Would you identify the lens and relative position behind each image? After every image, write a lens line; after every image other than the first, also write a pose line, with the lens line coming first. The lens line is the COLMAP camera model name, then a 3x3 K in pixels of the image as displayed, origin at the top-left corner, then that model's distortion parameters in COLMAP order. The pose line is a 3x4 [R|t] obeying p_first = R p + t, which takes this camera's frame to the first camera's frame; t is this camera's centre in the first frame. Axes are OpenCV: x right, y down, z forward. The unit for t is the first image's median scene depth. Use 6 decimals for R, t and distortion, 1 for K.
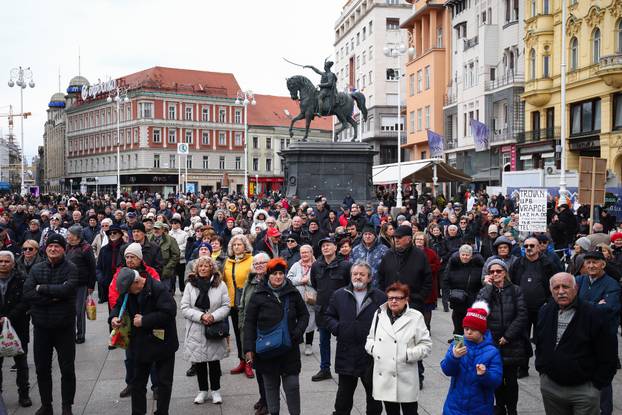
lens RADIAL K [[753.9, 0, 311.0], [0, 753.9, 207.5], [0, 0, 1]] dist [0.019754, 0.056894]
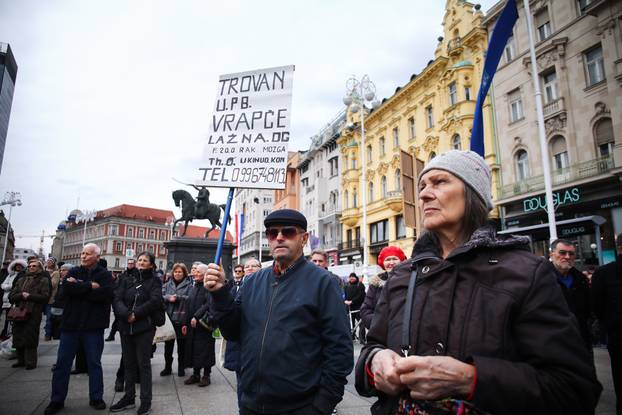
lens RADIAL K [[421.6, 0, 311.0], [0, 421.6, 207.5], [0, 0, 1]] dist [-0.062456, 0.003029]
pose [[0.981883, 0.046719, 0.183636, 0.054756], [-0.006841, 0.977236, -0.212043, 0.013186], [-0.189362, 0.206945, 0.959852, 0.160116]]
